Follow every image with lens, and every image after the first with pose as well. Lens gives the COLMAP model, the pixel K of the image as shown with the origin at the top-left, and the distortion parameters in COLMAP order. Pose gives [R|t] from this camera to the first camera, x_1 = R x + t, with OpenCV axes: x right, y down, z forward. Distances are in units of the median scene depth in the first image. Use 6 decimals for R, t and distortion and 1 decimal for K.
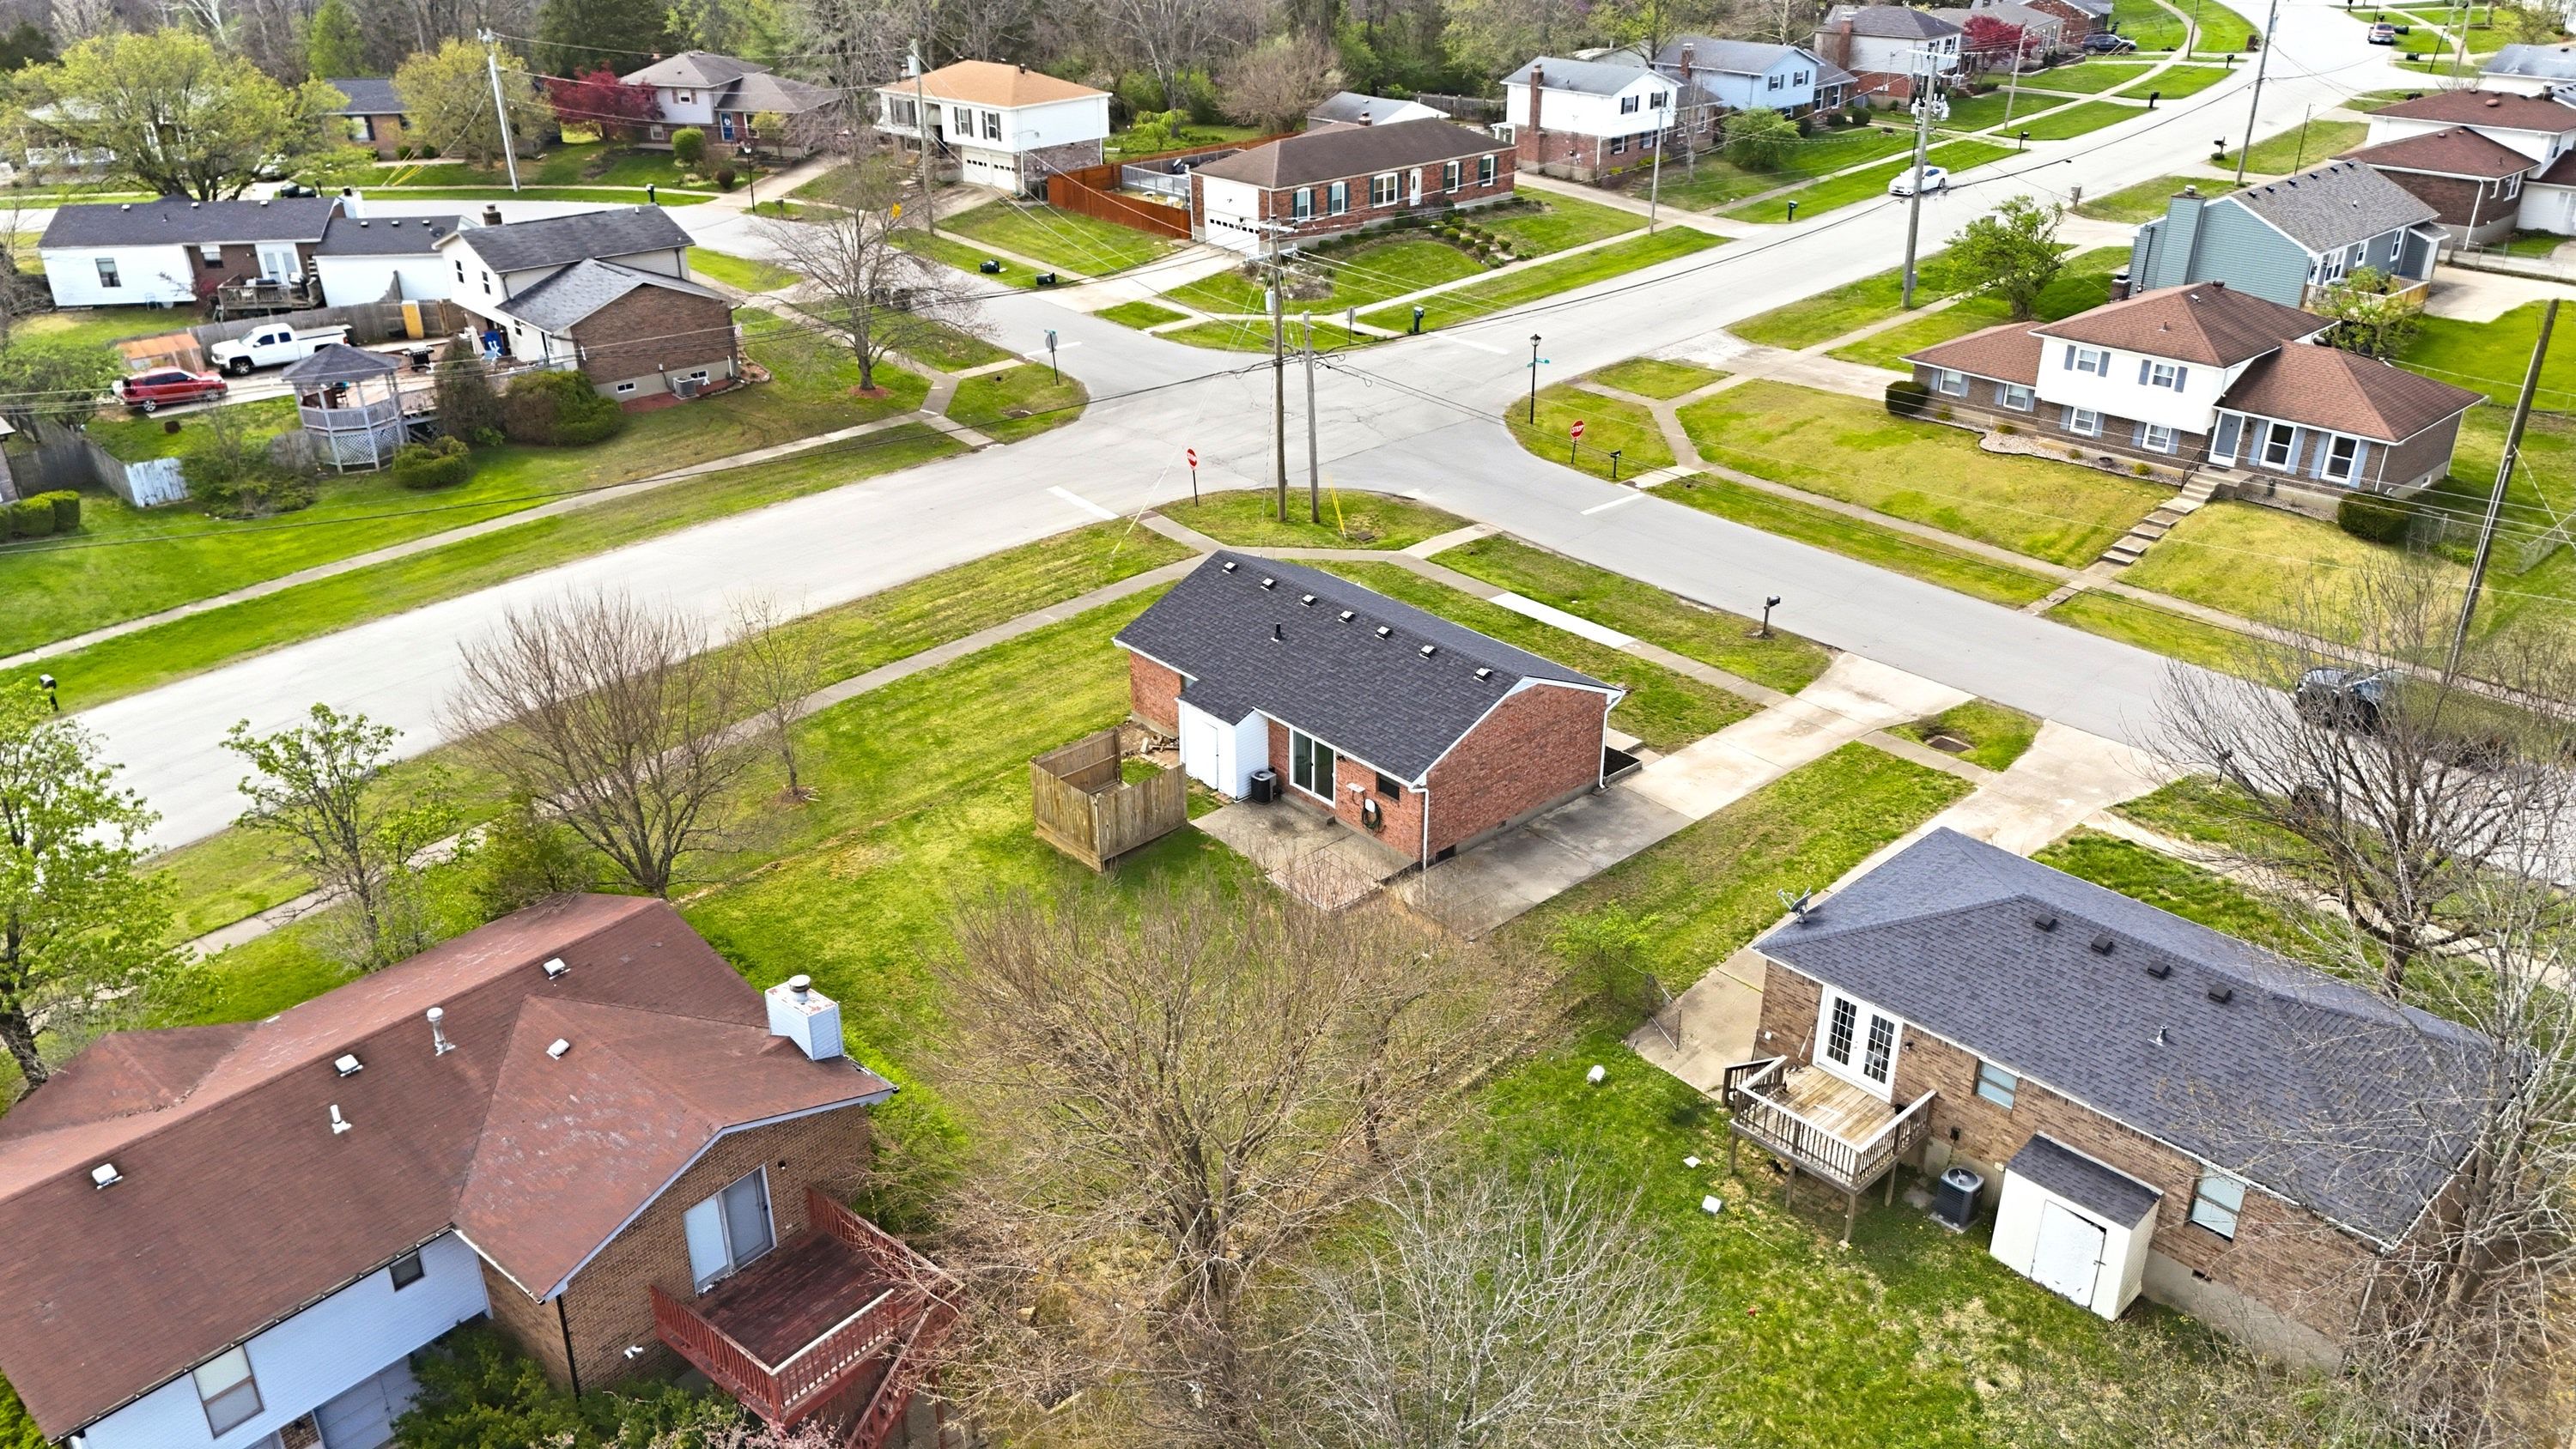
lens RADIAL K [[1898.4, 0, 1289.8], [0, 1898.4, 718.2], [0, 0, 1]] dist [0.062121, -0.046256]
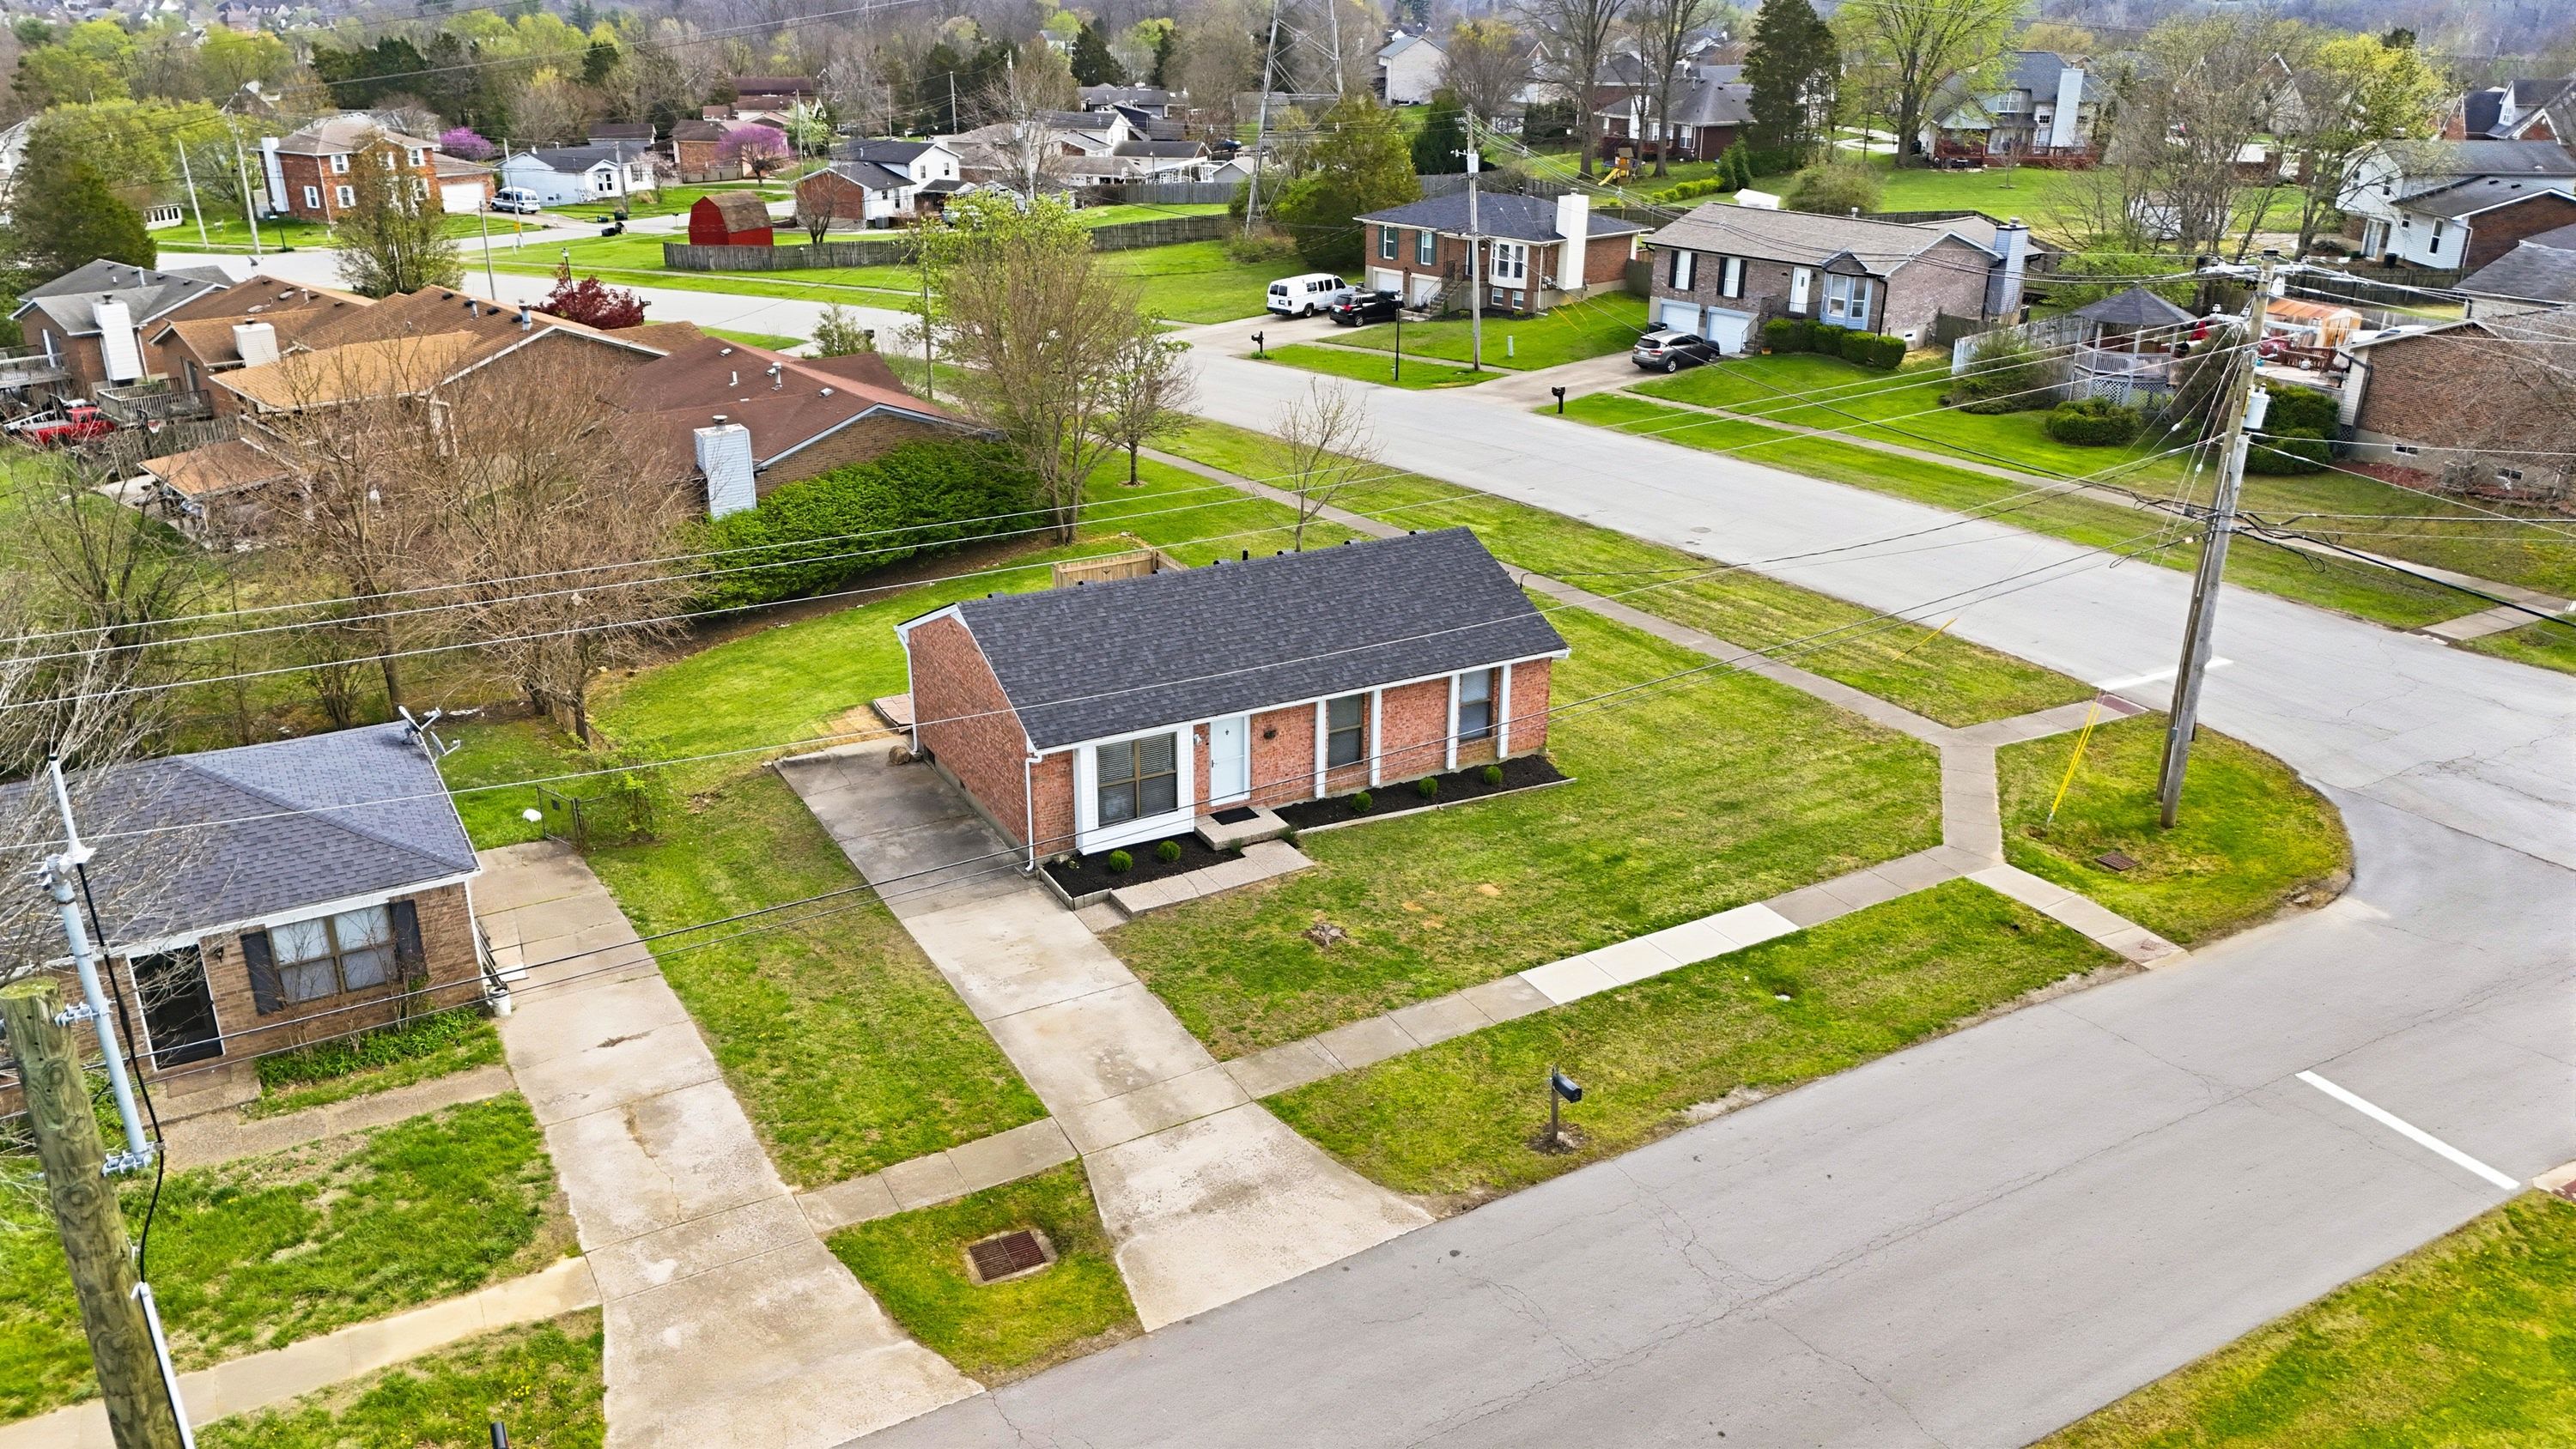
lens RADIAL K [[1898.4, 0, 1283.1], [0, 1898.4, 728.7], [0, 0, 1]] dist [0.062121, -0.046256]
pose [[-0.220507, 0.362671, -0.905454, 0.587229], [-0.428195, 0.798075, 0.423940, -0.264893], [0.876371, 0.481192, -0.020687, 0.829285]]
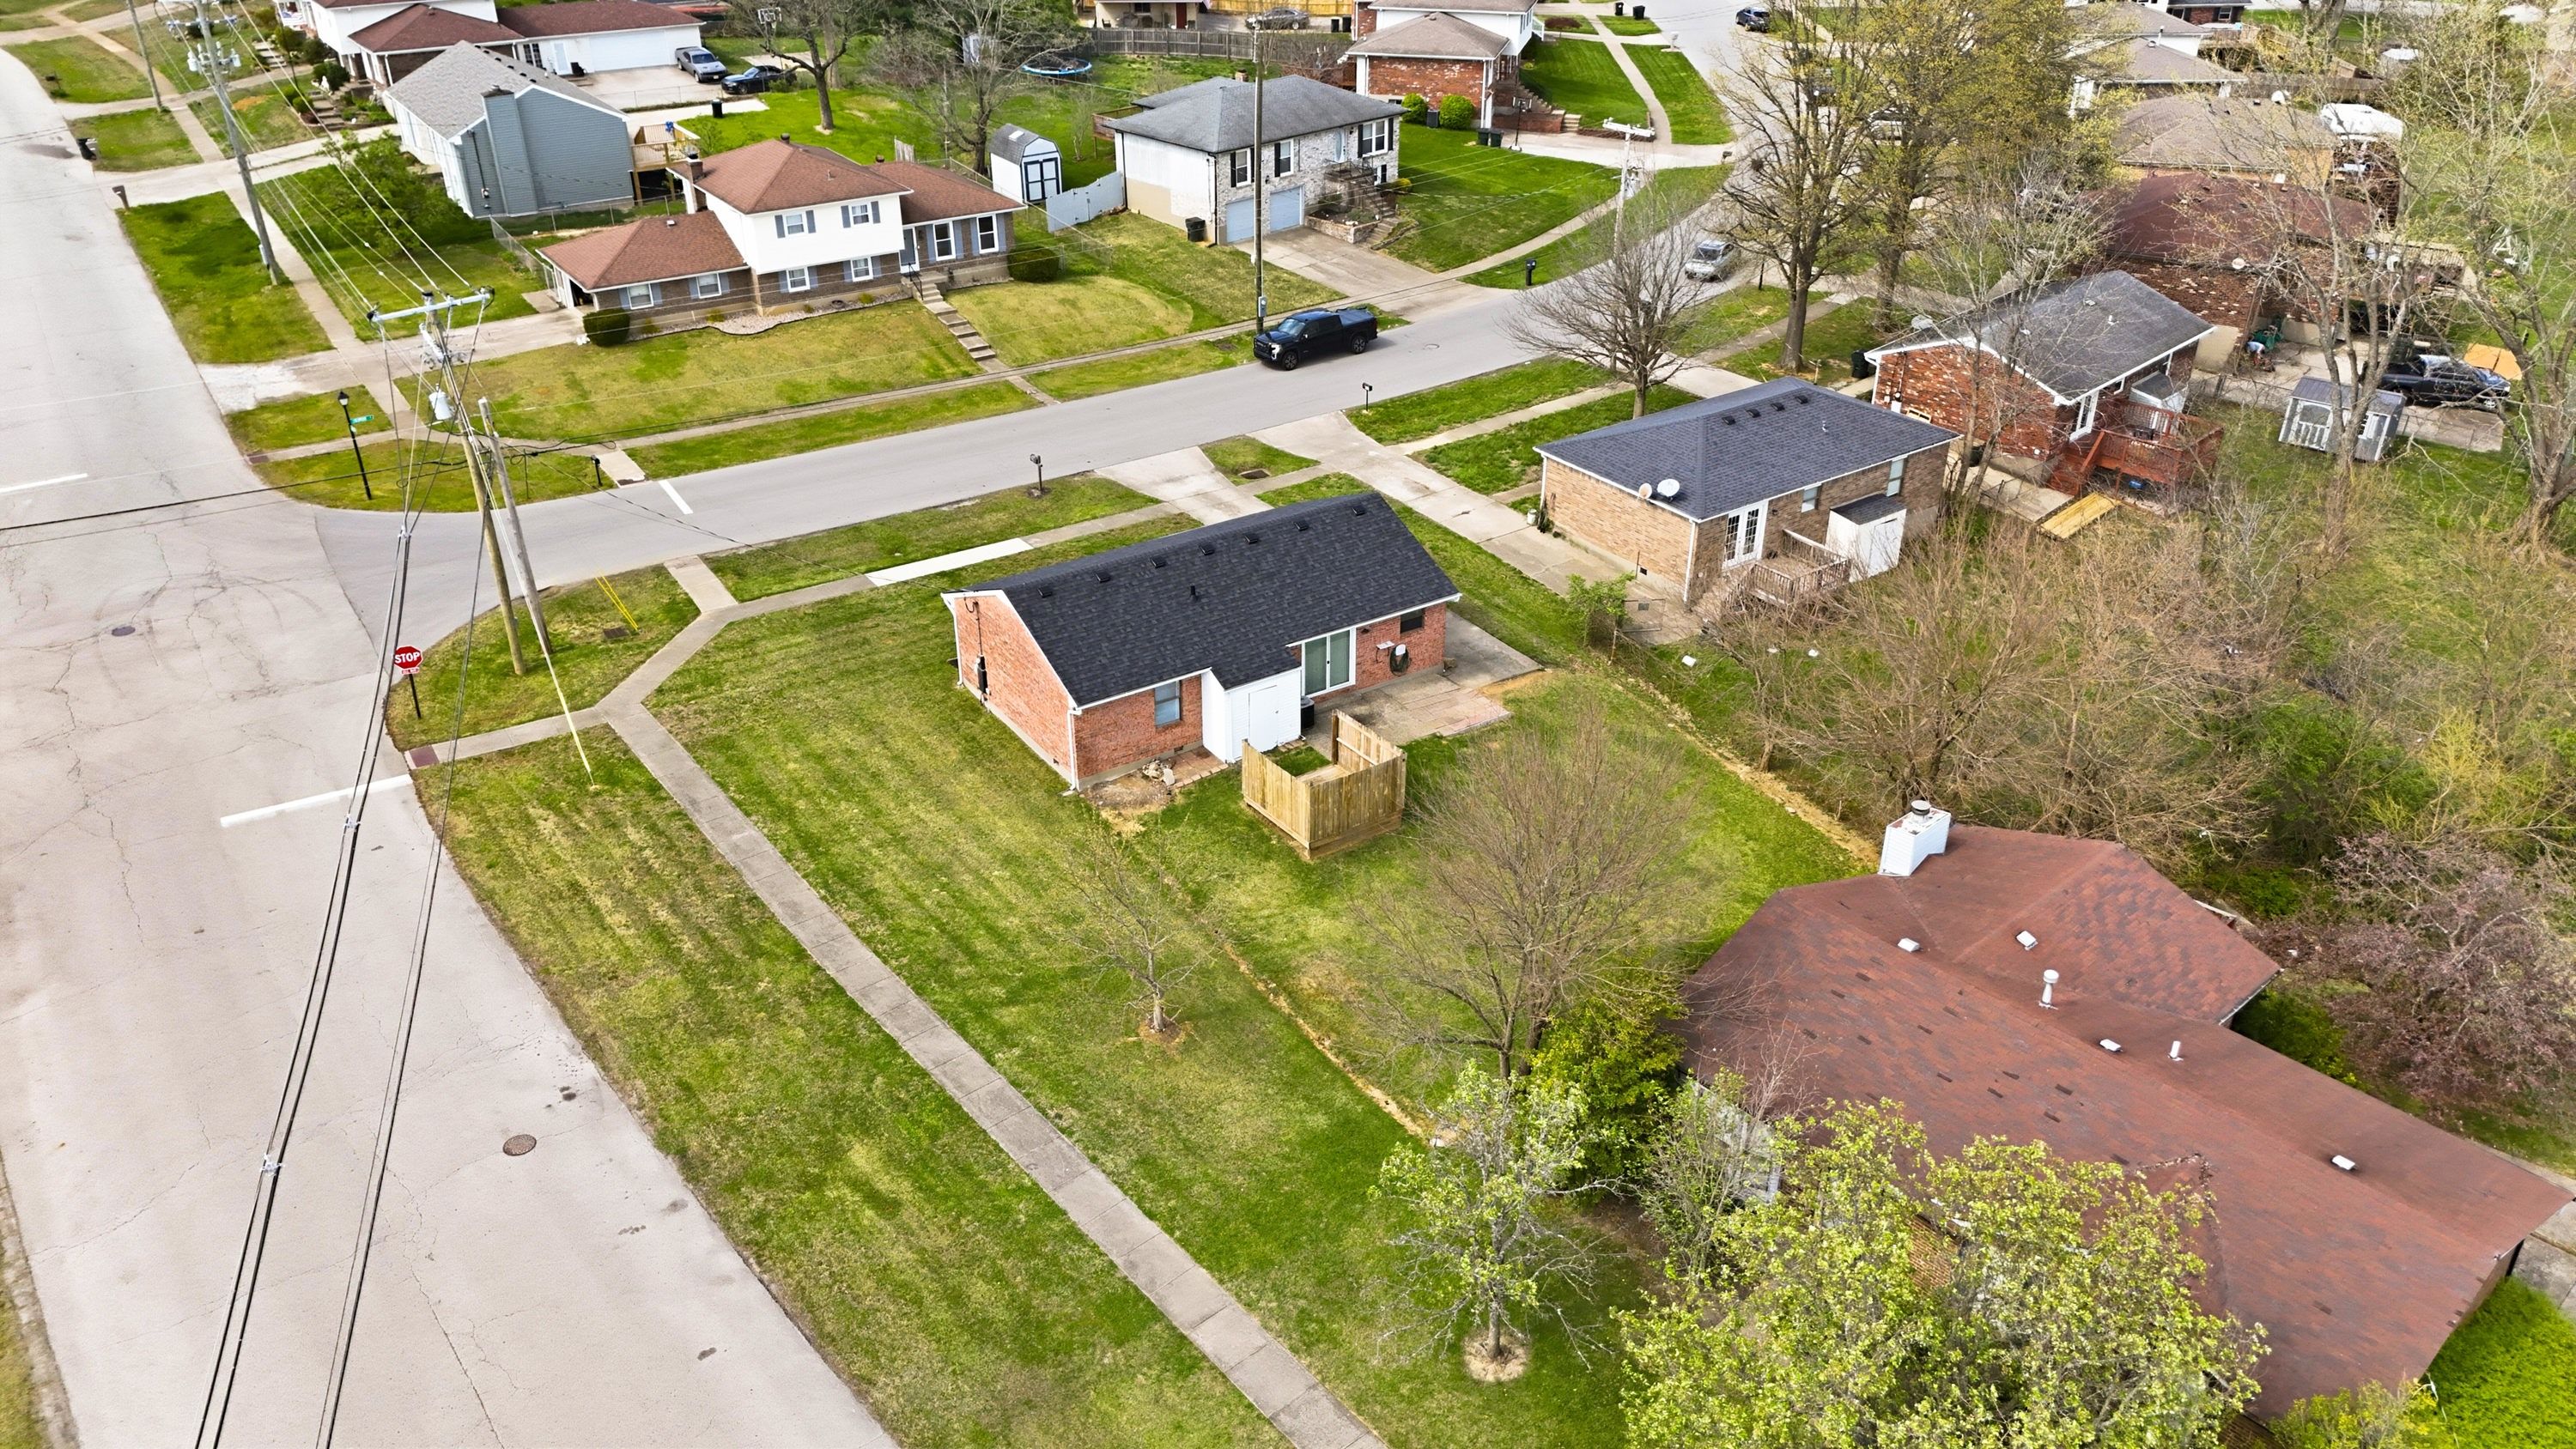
lens RADIAL K [[1898.4, 0, 1292.2], [0, 1898.4, 730.2], [0, 0, 1]] dist [0.062121, -0.046256]
pose [[0.138944, -0.480601, 0.865862, -0.682693], [0.430063, 0.816874, 0.384398, -0.265241], [-0.892043, 0.318966, 0.320188, 0.516653]]
